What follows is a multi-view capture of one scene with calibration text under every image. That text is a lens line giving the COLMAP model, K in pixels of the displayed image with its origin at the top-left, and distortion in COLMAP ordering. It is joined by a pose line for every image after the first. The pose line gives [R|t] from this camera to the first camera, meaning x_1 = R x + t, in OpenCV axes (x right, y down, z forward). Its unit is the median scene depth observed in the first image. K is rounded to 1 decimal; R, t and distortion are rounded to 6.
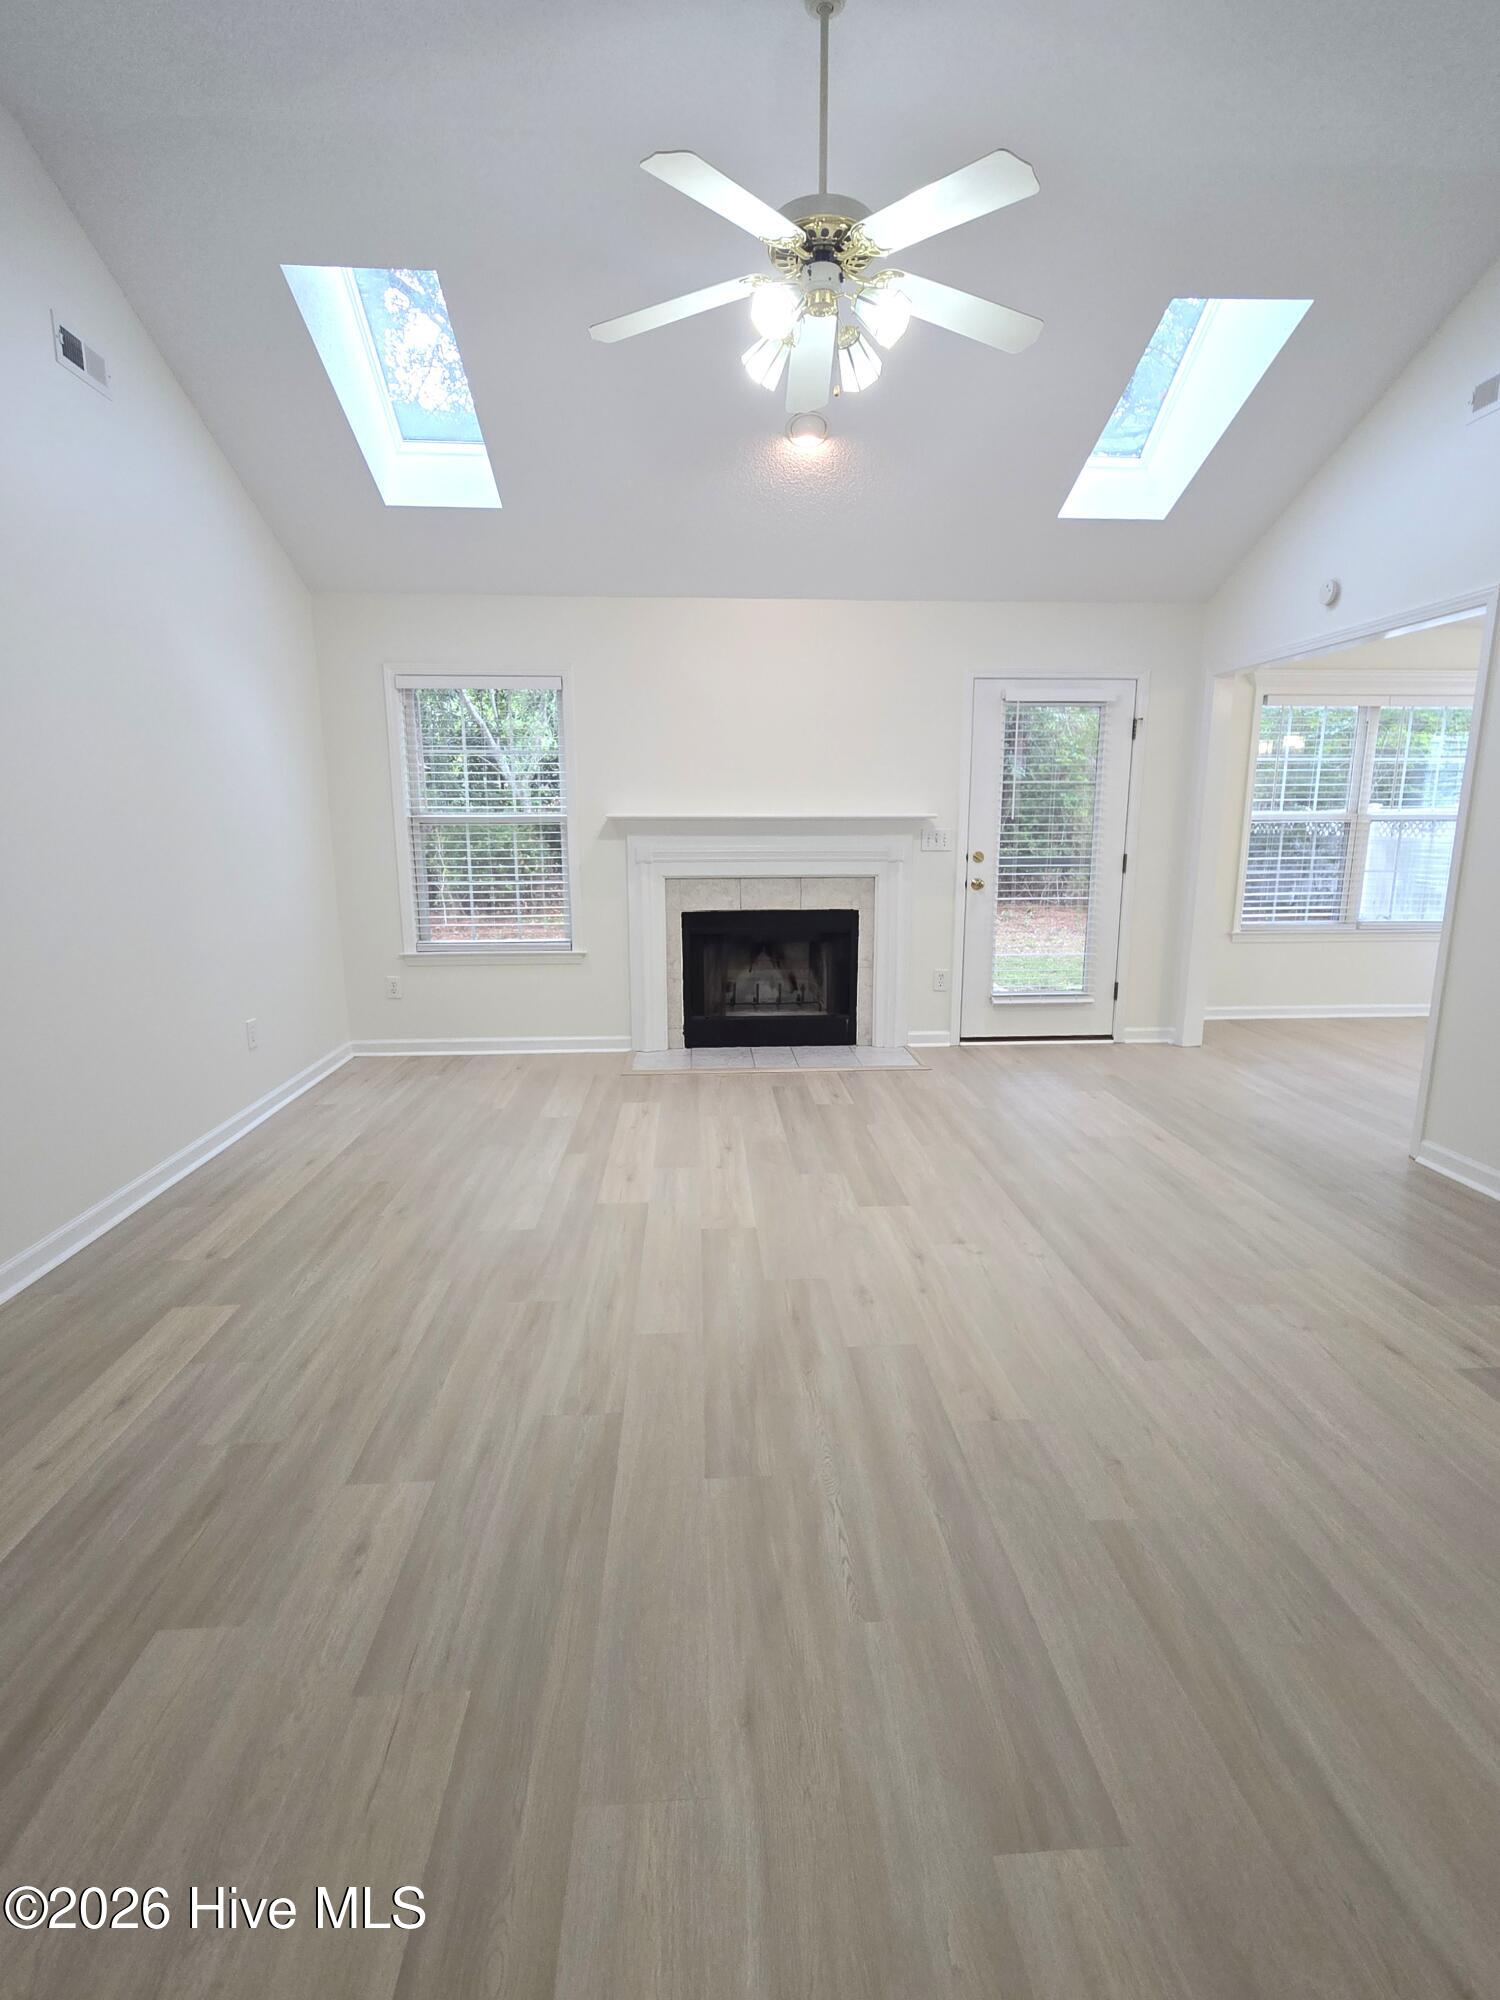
lens RADIAL K [[934.3, 0, 760.8], [0, 934.3, 1003.4], [0, 0, 1]] dist [0.012002, -0.004018]
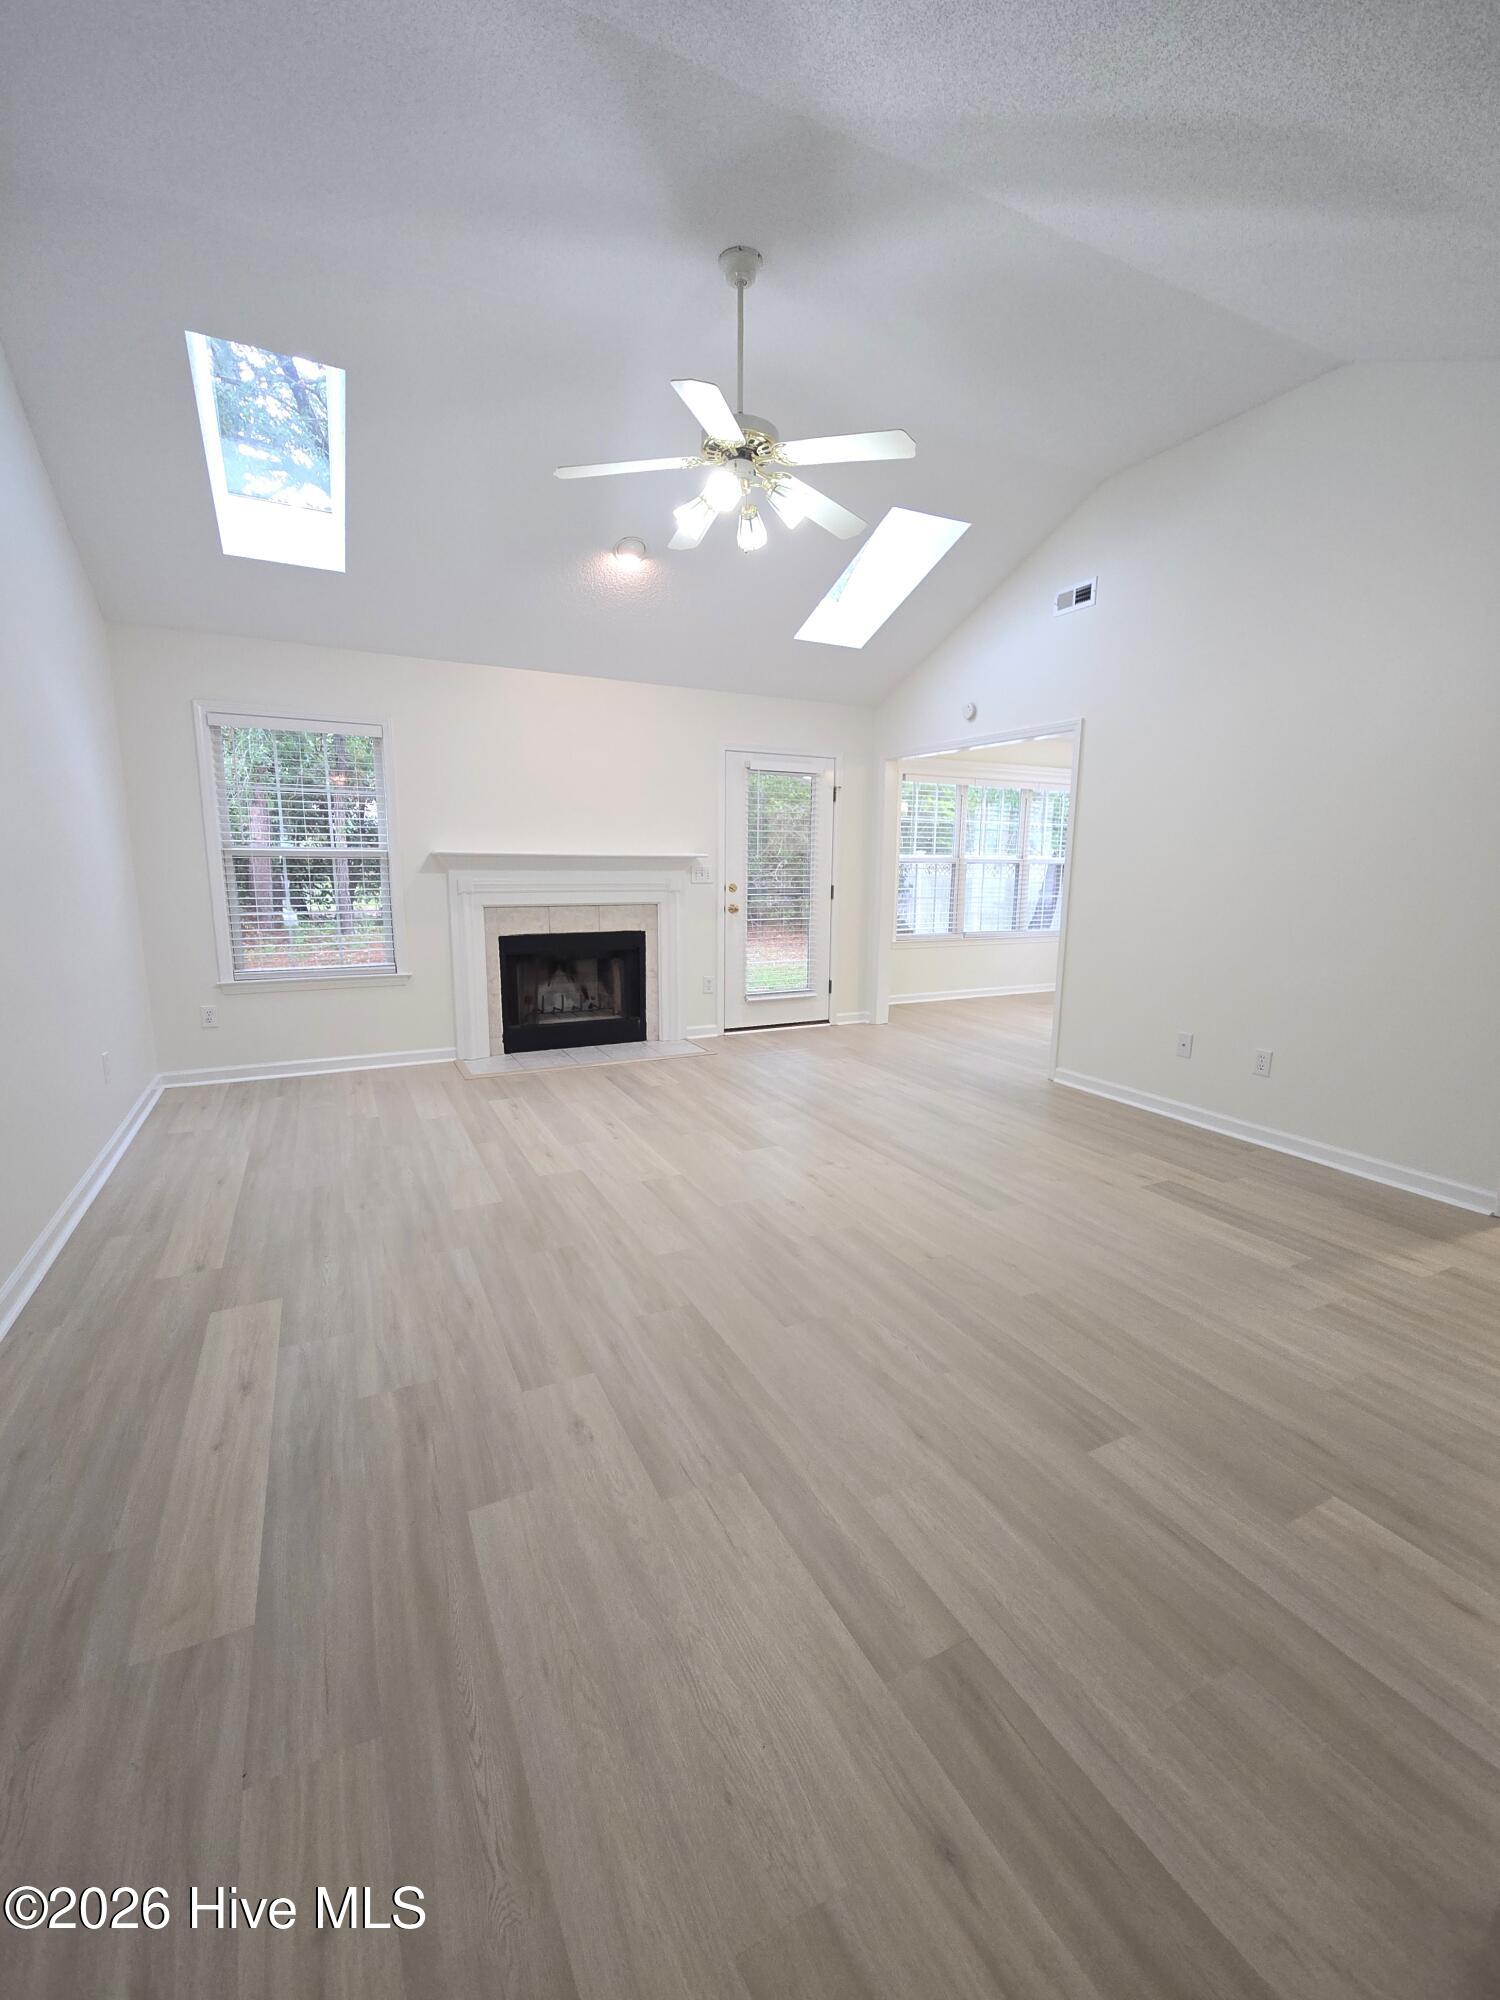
lens RADIAL K [[813.5, 0, 742.2], [0, 813.5, 1002.8], [0, 0, 1]] dist [0.006275, -0.000187]
pose [[0.923764, -0.055446, 0.378928, -0.277658], [0.062089, 0.998056, -0.005323, 0.012539], [-0.377897, 0.028444, 0.925411, -0.058404]]
